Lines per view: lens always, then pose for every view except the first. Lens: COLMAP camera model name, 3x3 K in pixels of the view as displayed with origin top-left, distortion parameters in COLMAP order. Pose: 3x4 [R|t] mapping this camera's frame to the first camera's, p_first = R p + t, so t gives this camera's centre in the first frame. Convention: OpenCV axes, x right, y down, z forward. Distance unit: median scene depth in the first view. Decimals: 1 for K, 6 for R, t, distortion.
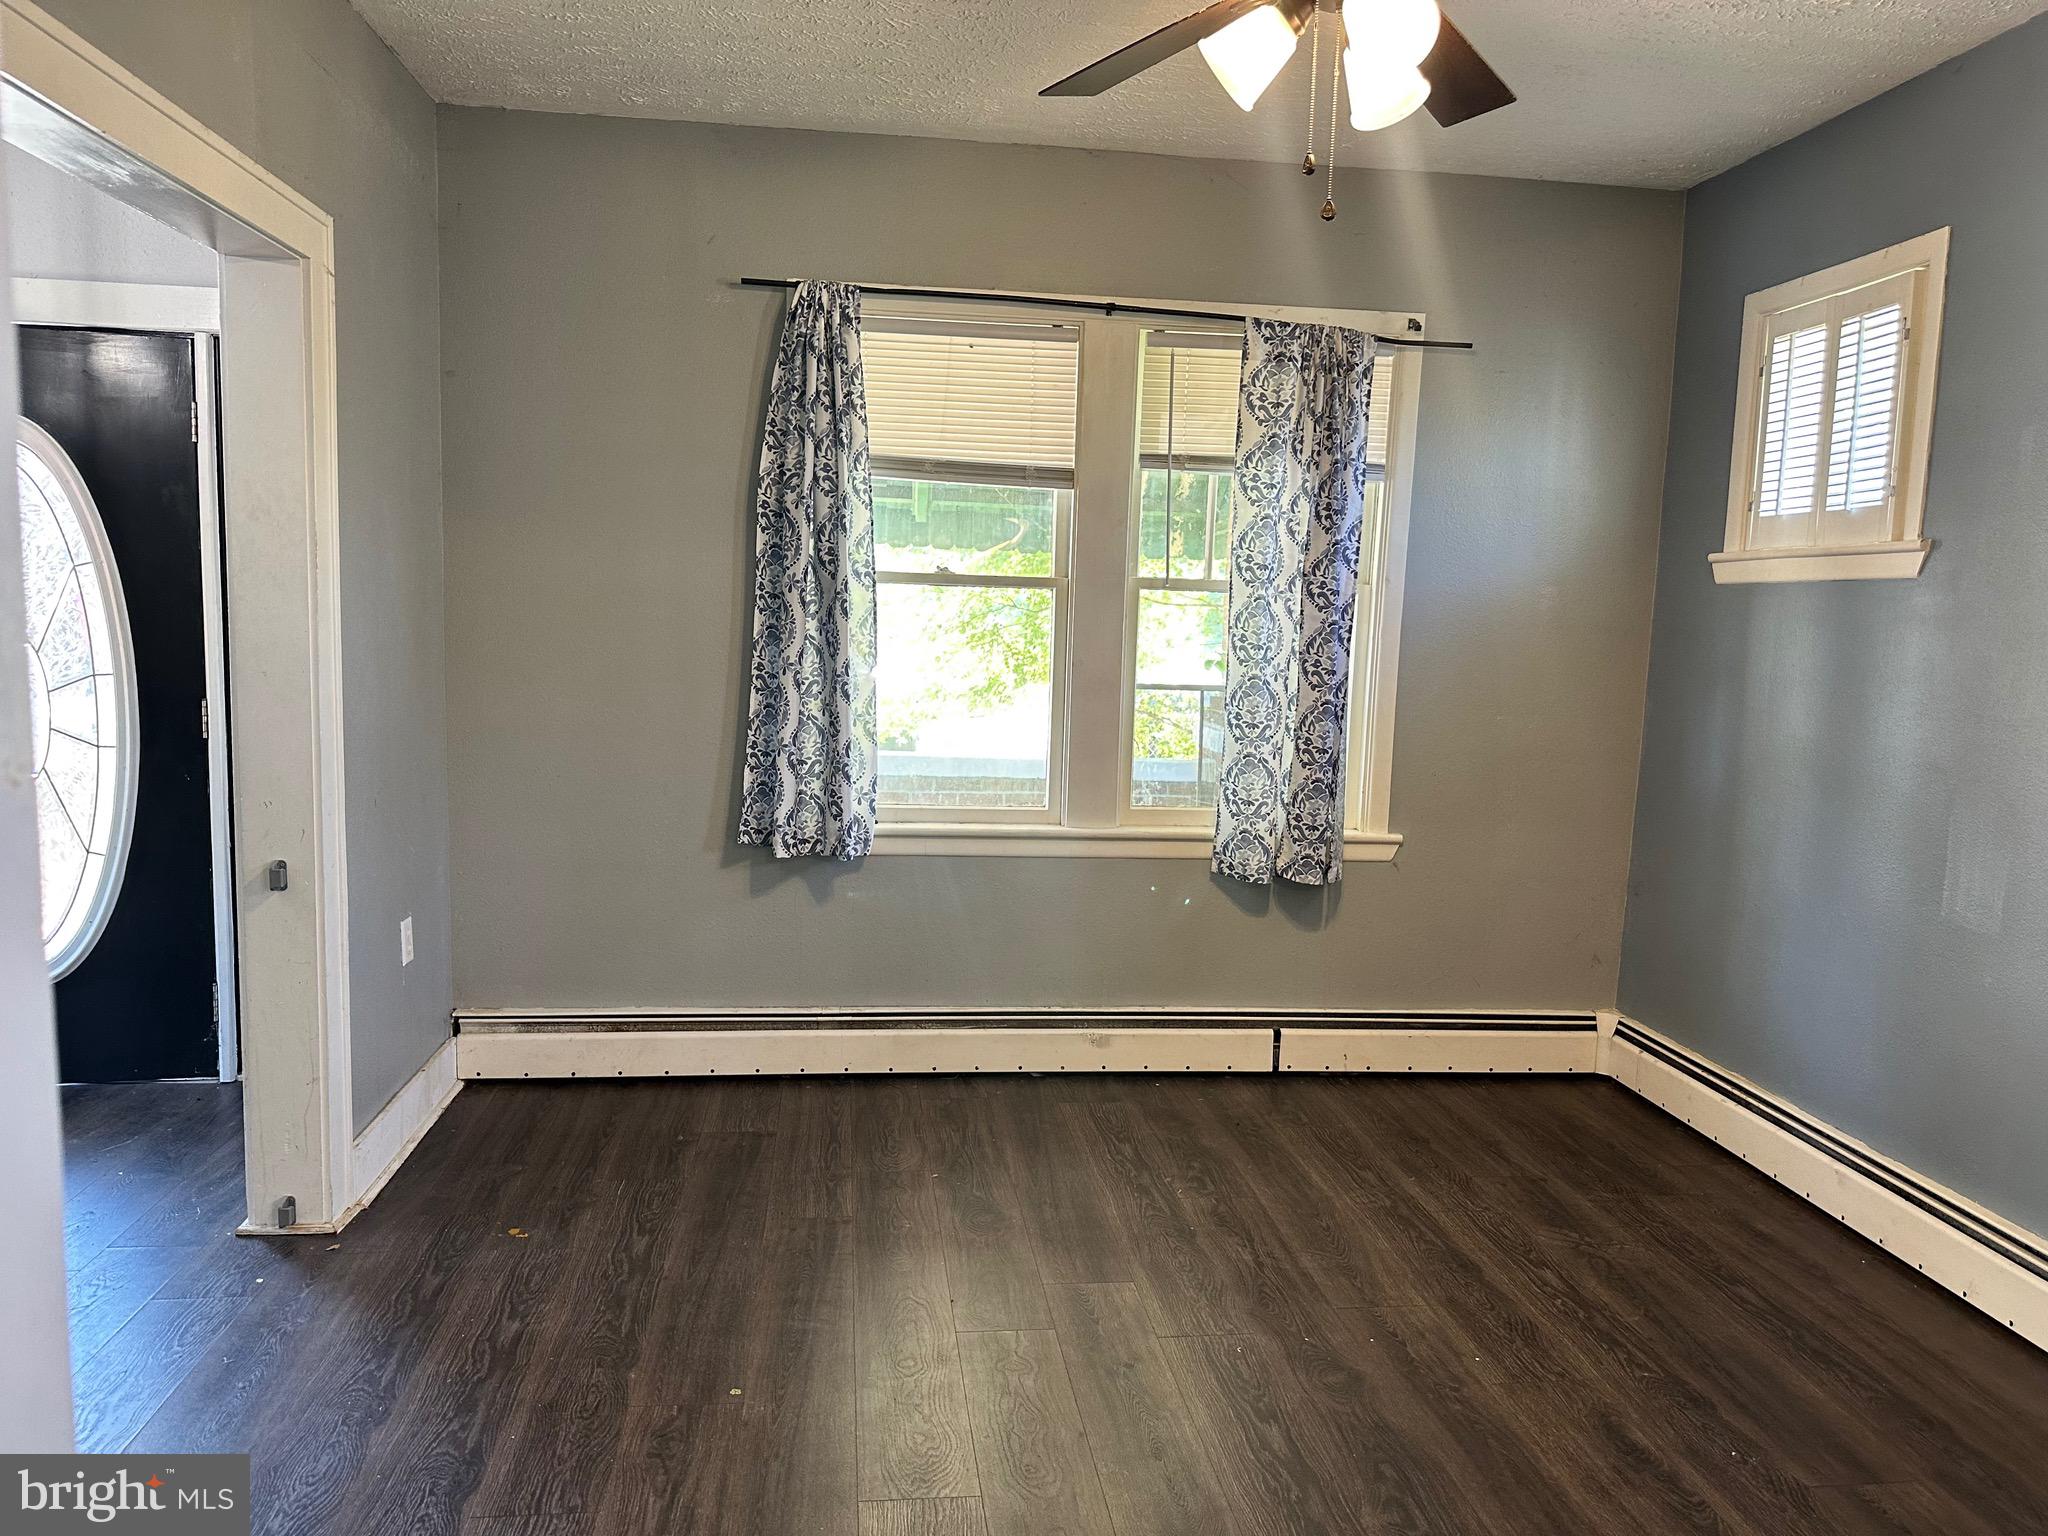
lens RADIAL K [[1473.1, 0, 1021.4], [0, 1473.1, 773.3], [0, 0, 1]] dist [0.153562, -0.191830]
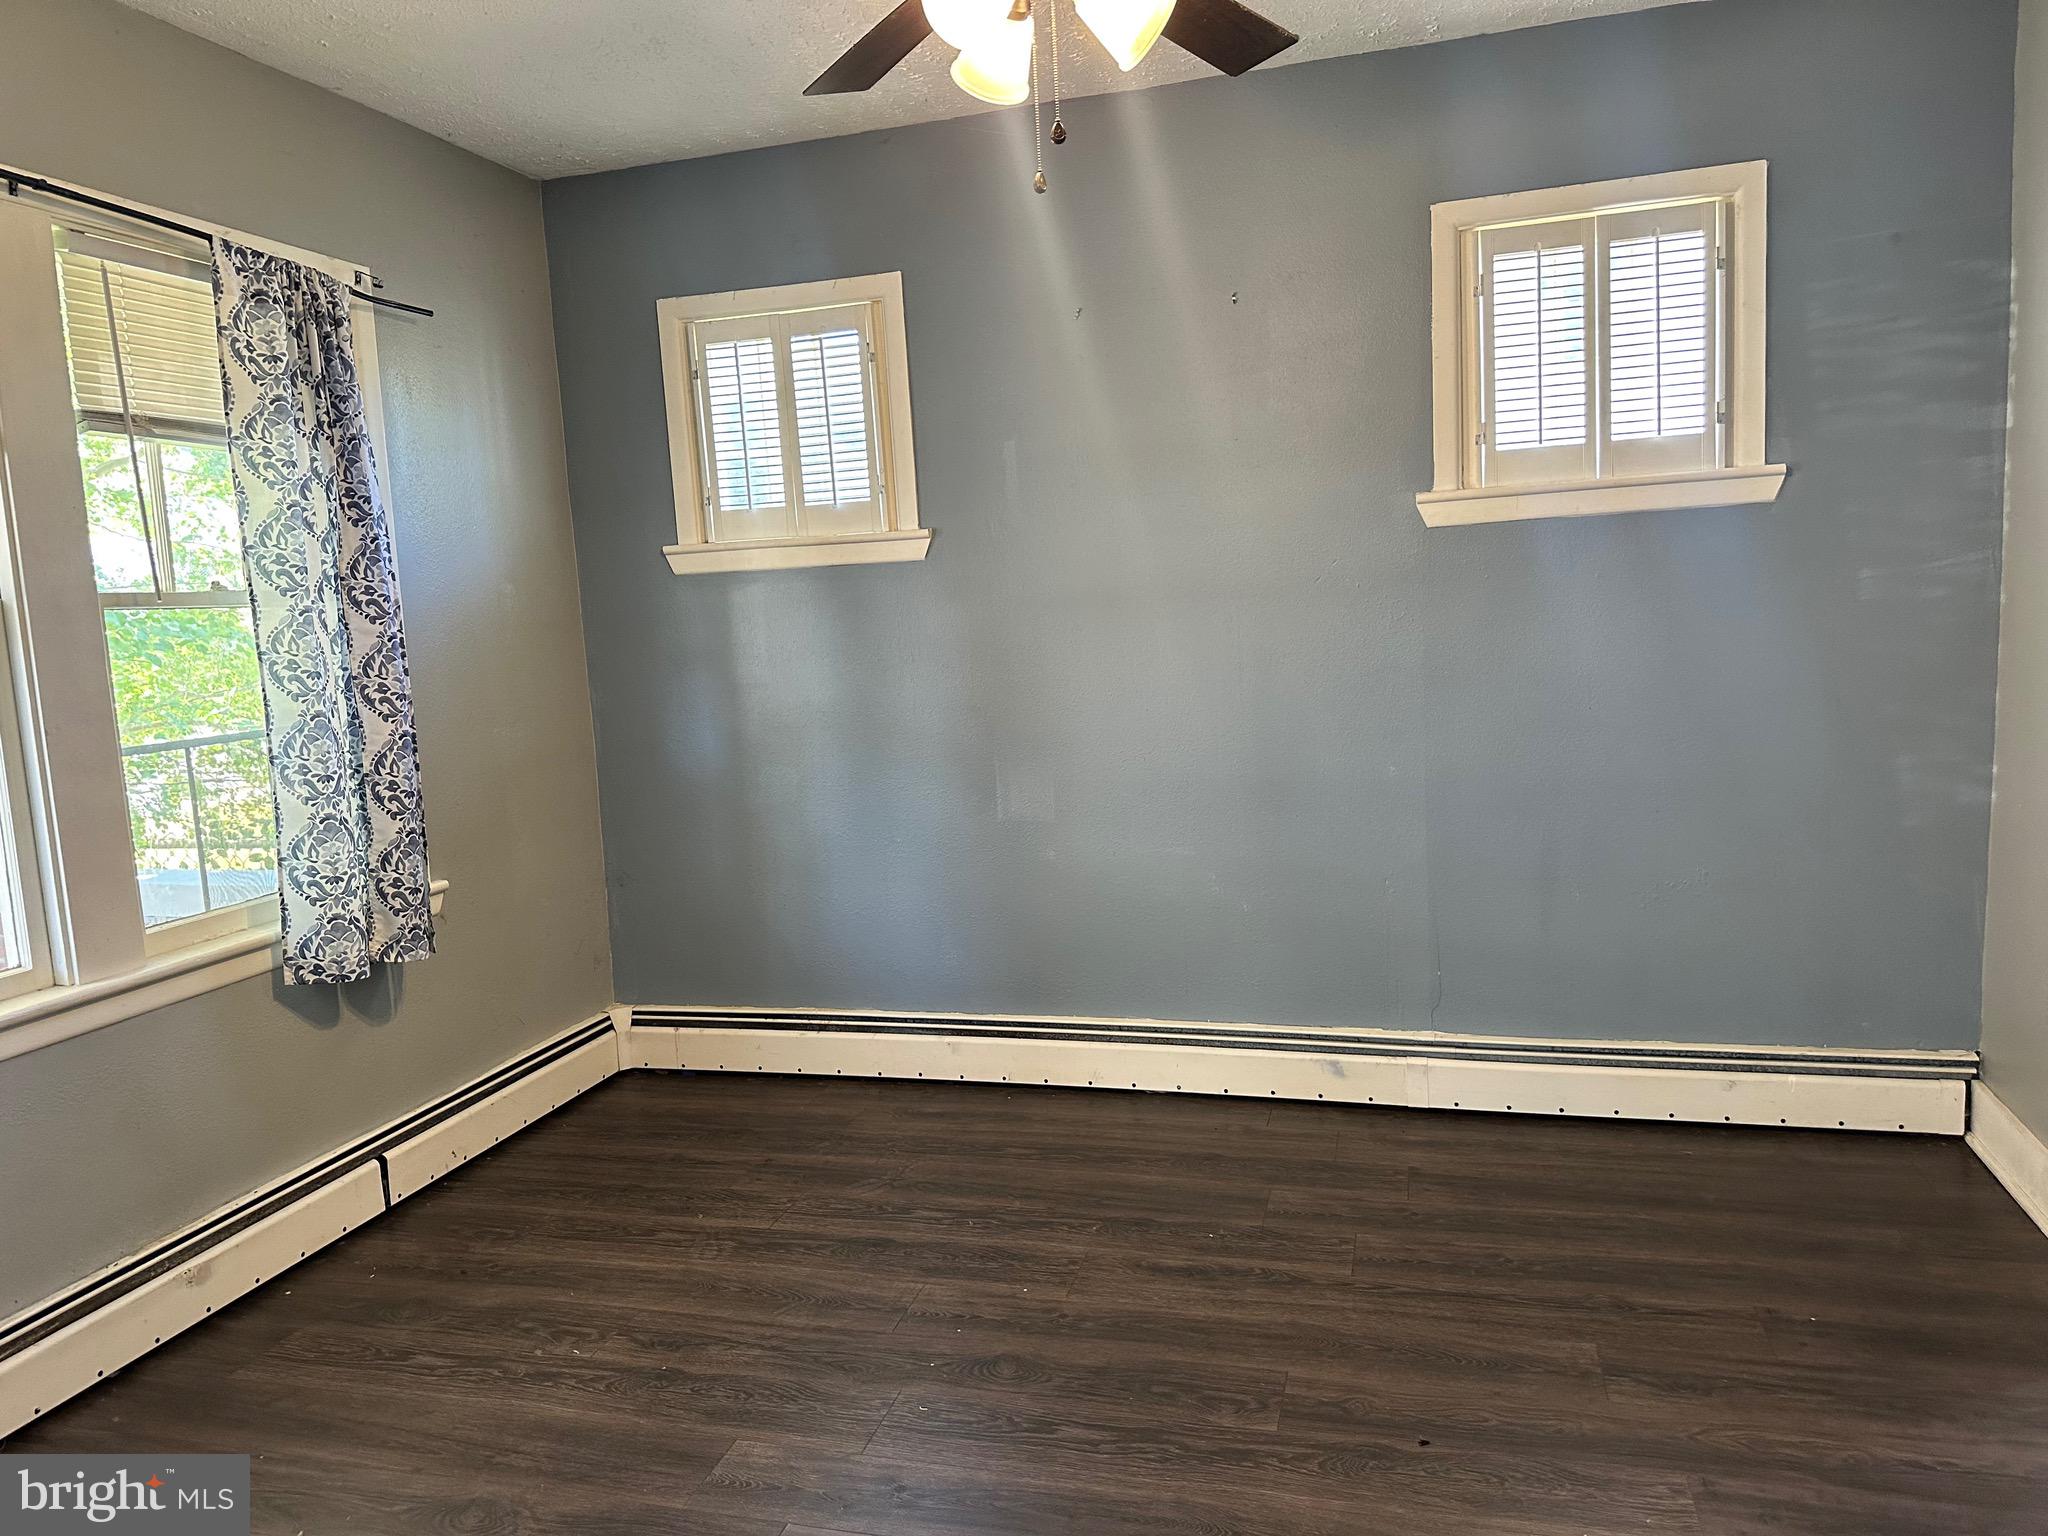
lens RADIAL K [[1482.4, 0, 1024.0], [0, 1482.4, 768.0], [0, 0, 1]] dist [0.146920, -0.191776]
pose [[0.387837, -0.161278, 0.907509, -0.465388], [0.170325, 0.980157, 0.101398, -0.063000], [-0.905854, 0.115246, 0.407611, 0.404107]]
